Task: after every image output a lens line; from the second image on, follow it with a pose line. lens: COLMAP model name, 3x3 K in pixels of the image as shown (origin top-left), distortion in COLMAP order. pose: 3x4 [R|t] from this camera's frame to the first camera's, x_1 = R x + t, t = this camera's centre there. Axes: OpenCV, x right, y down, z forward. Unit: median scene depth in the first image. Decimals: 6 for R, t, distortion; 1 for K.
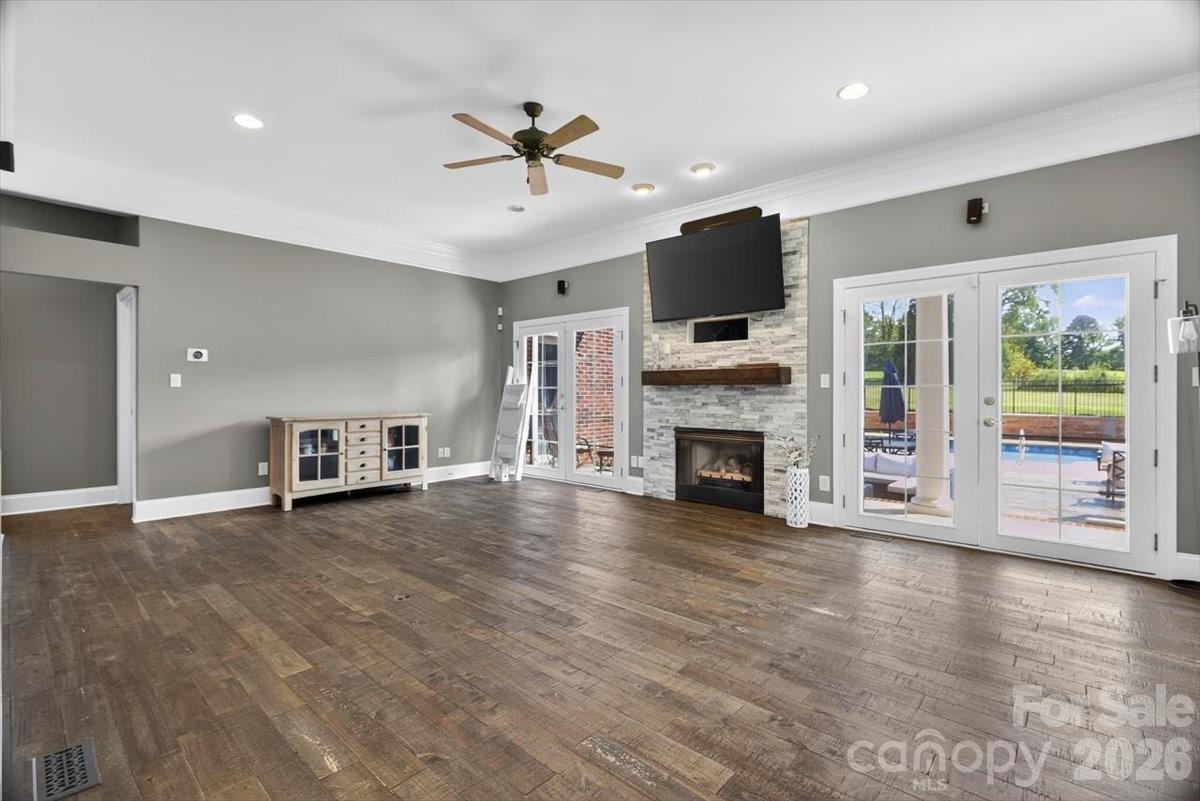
lens RADIAL K [[532.3, 0, 600.0], [0, 532.3, 400.5], [0, 0, 1]] dist [0.000593, 0.000115]
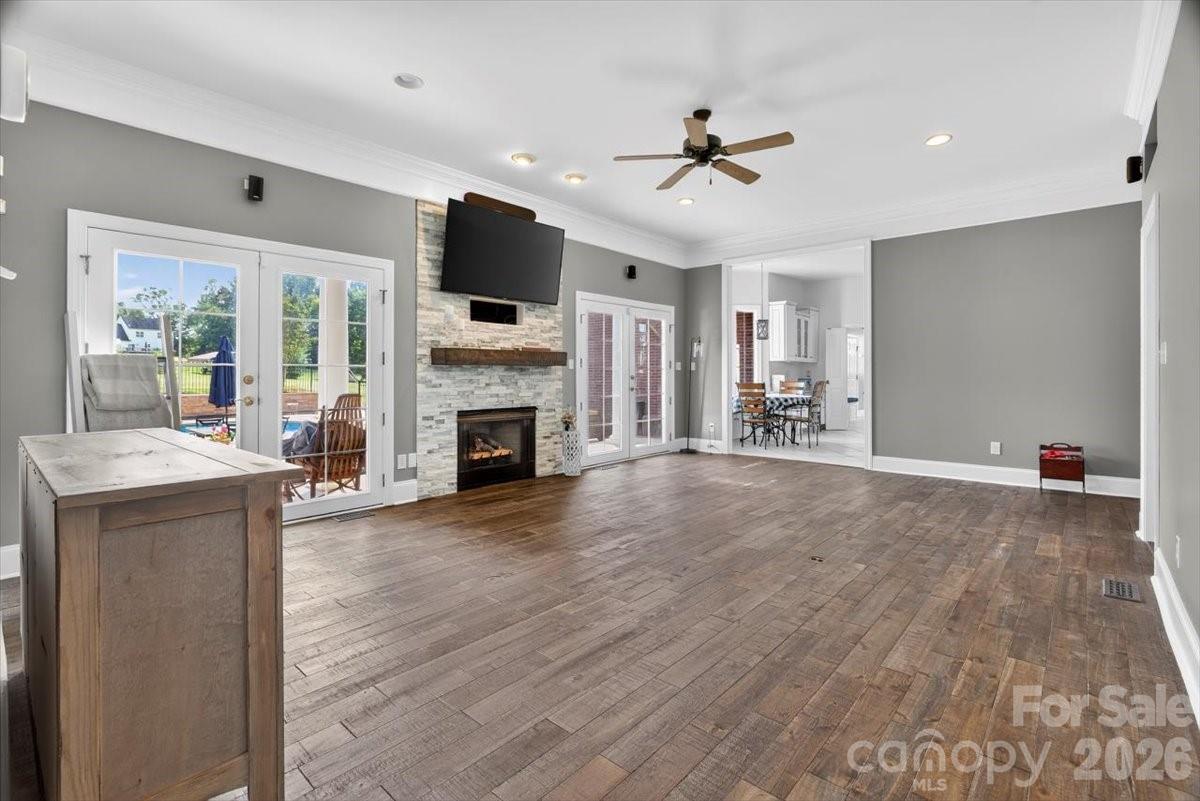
lens RADIAL K [[545.8, 0, 594.6], [0, 545.8, 383.8], [0, 0, 1]] dist [-0.000612, -0.000062]
pose [[0.016122, -0.020794, 0.999654, -0.804602], [0.016714, 0.999650, 0.020525, -0.012191], [-0.999730, 0.016377, 0.016464, 0.773772]]
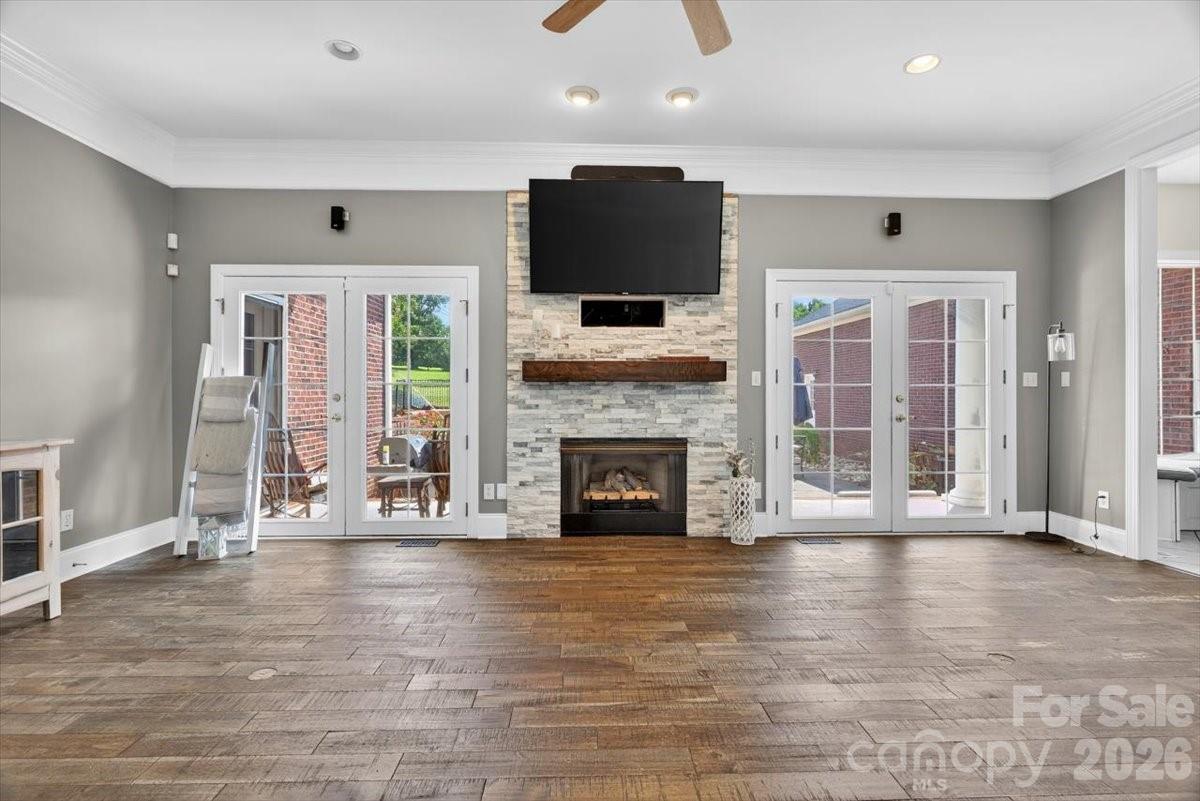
lens RADIAL K [[548.8, 0, 600.0], [0, 548.8, 400.5], [0, 0, 1]] dist [-0.003075, -0.000585]
pose [[0.728029, -0.012129, 0.685439, -0.351360], [0.011656, 0.999918, 0.005314, -0.006141], [-0.685447, 0.004121, 0.728111, 0.419945]]
